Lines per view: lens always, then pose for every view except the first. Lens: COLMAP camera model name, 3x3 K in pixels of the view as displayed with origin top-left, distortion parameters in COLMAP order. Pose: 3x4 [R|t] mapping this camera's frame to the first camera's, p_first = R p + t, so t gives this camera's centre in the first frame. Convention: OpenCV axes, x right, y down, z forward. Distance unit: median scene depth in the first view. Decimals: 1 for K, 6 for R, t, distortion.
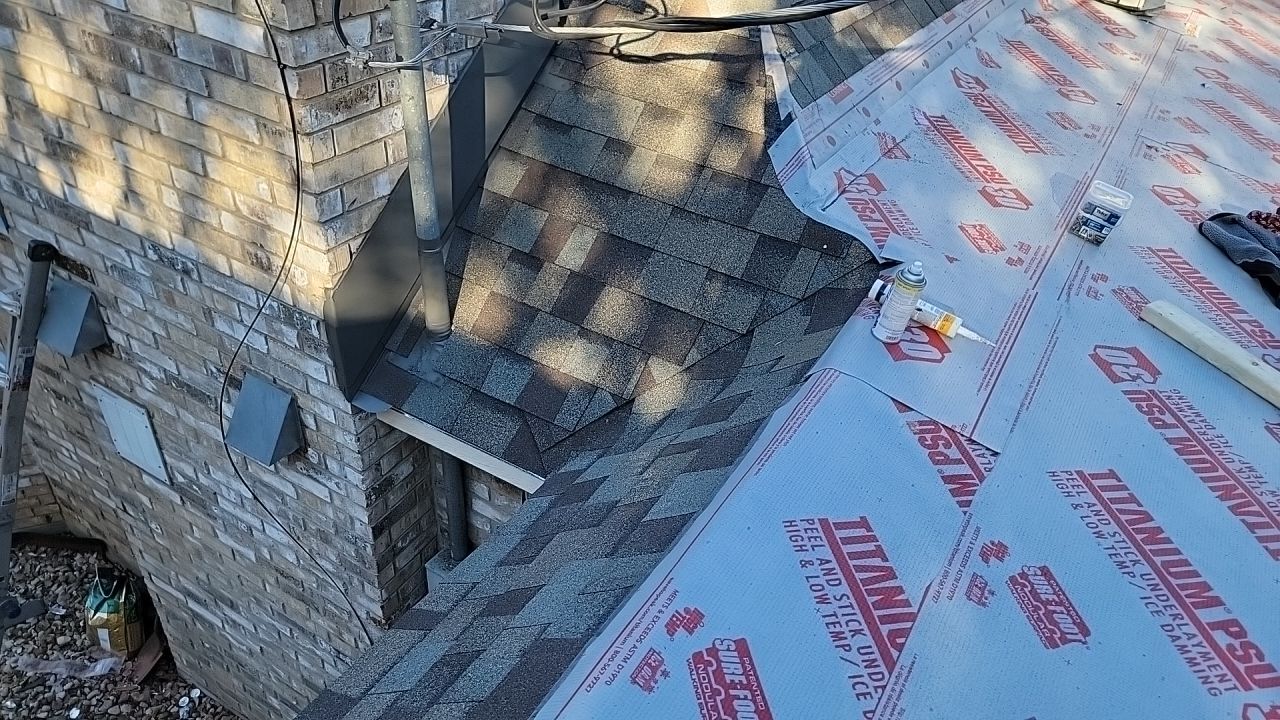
lens RADIAL K [[910.1, 0, 650.3], [0, 910.1, 370.7], [0, 0, 1]] dist [0.058310, -0.035812]
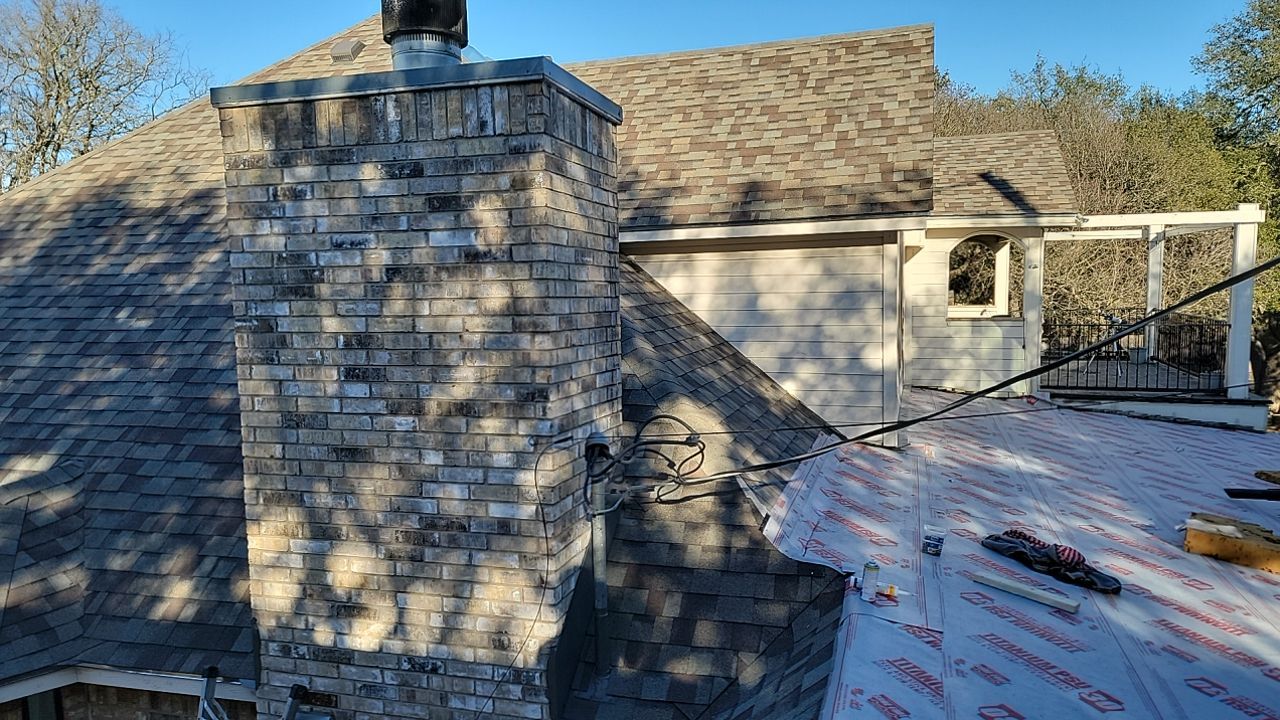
lens RADIAL K [[891.8, 0, 649.9], [0, 891.8, 370.7], [0, 0, 1]] dist [0.092441, -0.084881]
pose [[0.965096, -0.114964, 0.235315, -0.482042], [0.216388, 0.856183, -0.469176, 0.280777], [-0.147535, 0.503720, 0.851176, -0.686169]]
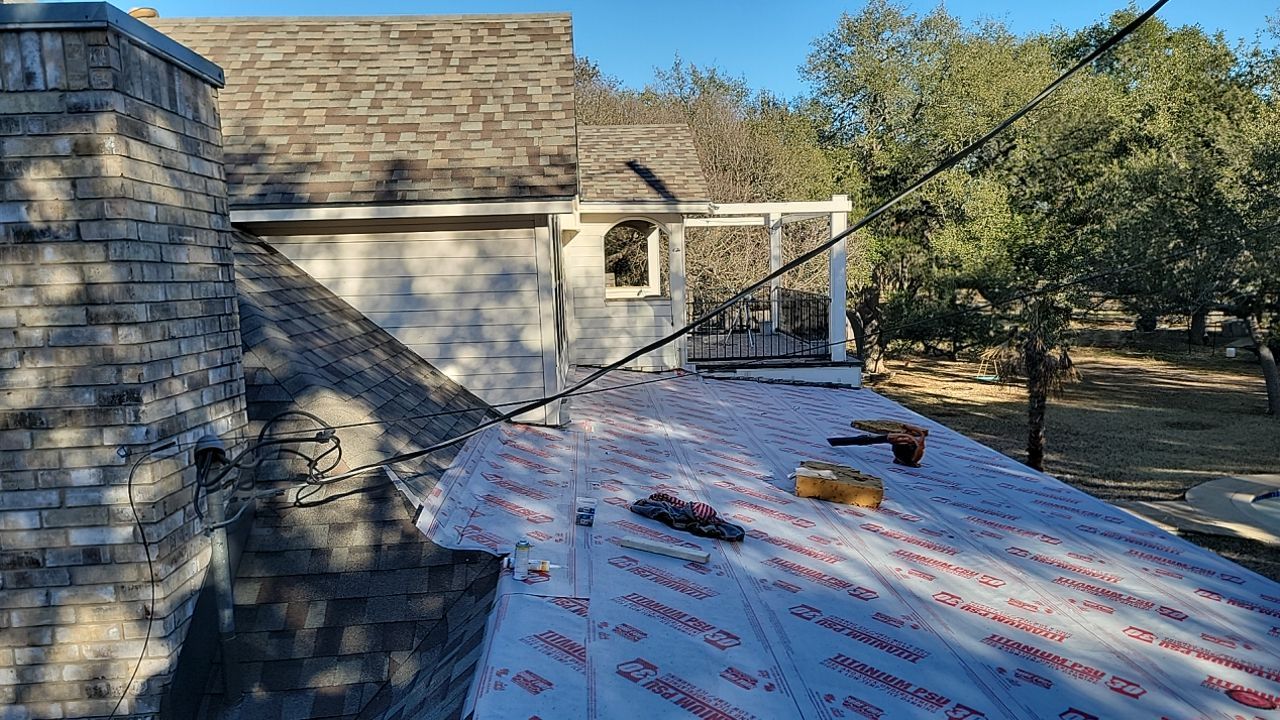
lens RADIAL K [[891.8, 0, 653.8], [0, 891.8, 368.8], [0, 0, 1]] dist [0.092441, -0.084881]
pose [[0.814327, -0.167586, 0.555686, -0.417267], [0.408224, 0.845951, -0.343105, 0.293678], [-0.412583, 0.506244, 0.757293, -0.683862]]
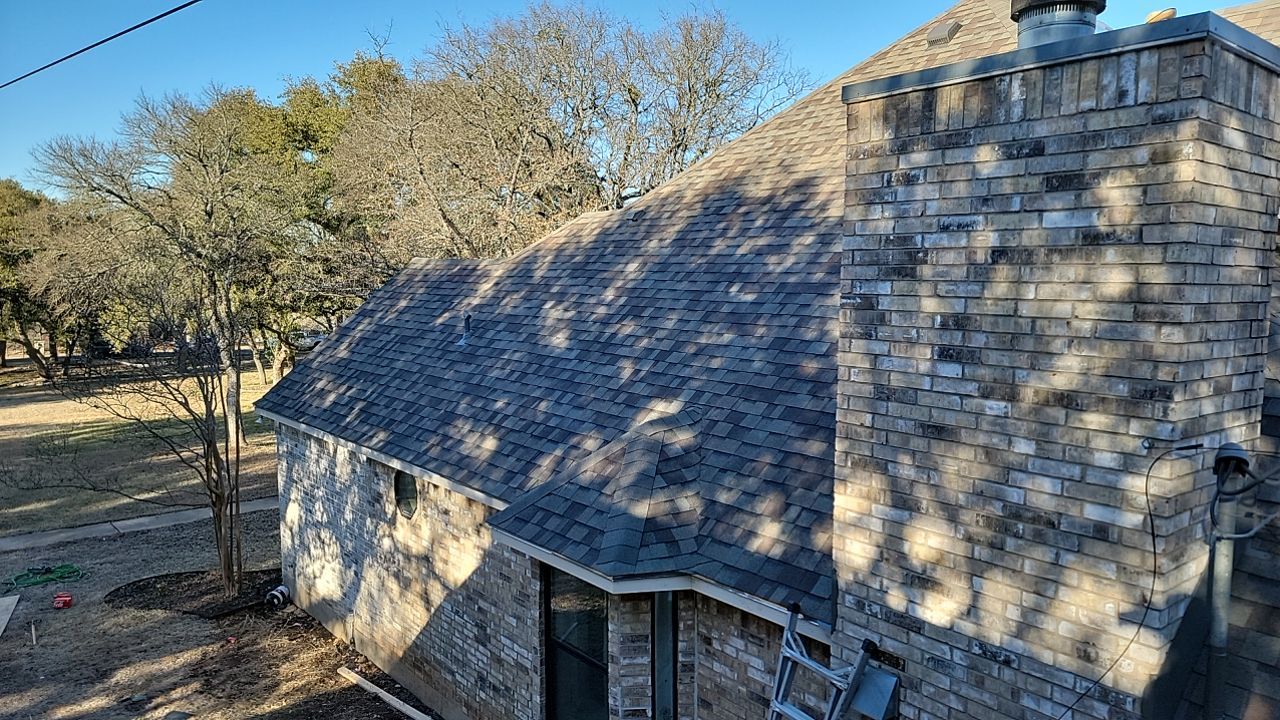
lens RADIAL K [[891.8, 0, 650.3], [0, 891.8, 364.6], [0, 0, 1]] dist [0.092441, -0.084881]
pose [[0.940816, -0.031833, -0.337420, -0.572970], [-0.142716, 0.865798, -0.479611, 0.297752], [0.307405, 0.499381, 0.810013, -0.722663]]
